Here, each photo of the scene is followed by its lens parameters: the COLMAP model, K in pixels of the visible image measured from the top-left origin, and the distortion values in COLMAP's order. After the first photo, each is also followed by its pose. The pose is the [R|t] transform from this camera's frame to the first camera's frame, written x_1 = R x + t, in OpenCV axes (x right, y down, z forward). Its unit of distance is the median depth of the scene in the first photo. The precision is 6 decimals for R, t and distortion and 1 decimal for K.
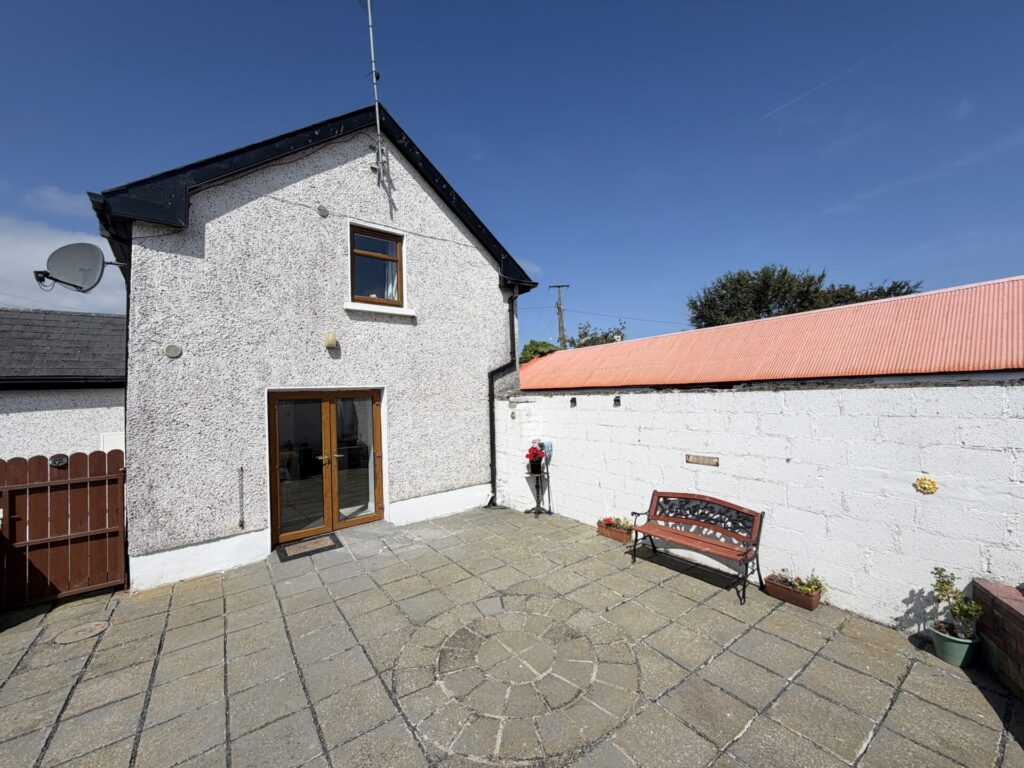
lens RADIAL K [[405.3, 0, 507.6], [0, 405.3, 386.6], [0, 0, 1]] dist [0.000803, 0.000172]
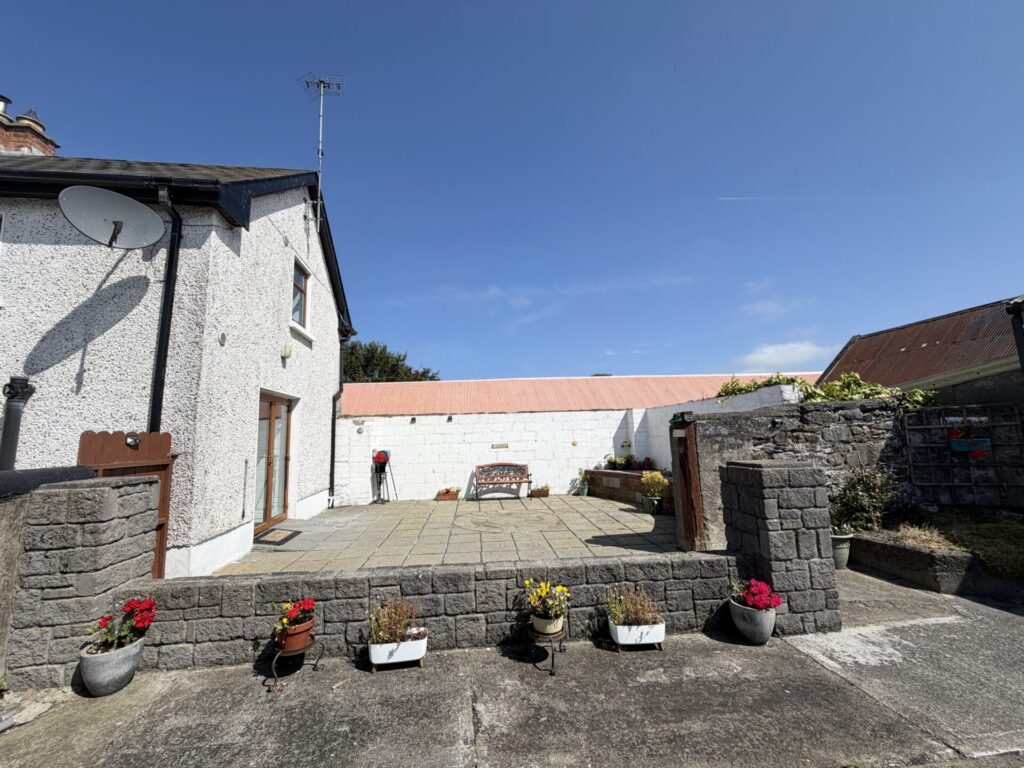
lens RADIAL K [[407.1, 0, 511.0], [0, 407.1, 390.2], [0, 0, 1]] dist [0.000786, 0.000461]
pose [[0.517209, 0.113700, 0.848273, -1.107874], [-0.001282, 0.991238, -0.132081, 0.147216], [-0.855858, 0.067226, 0.512823, -0.120635]]
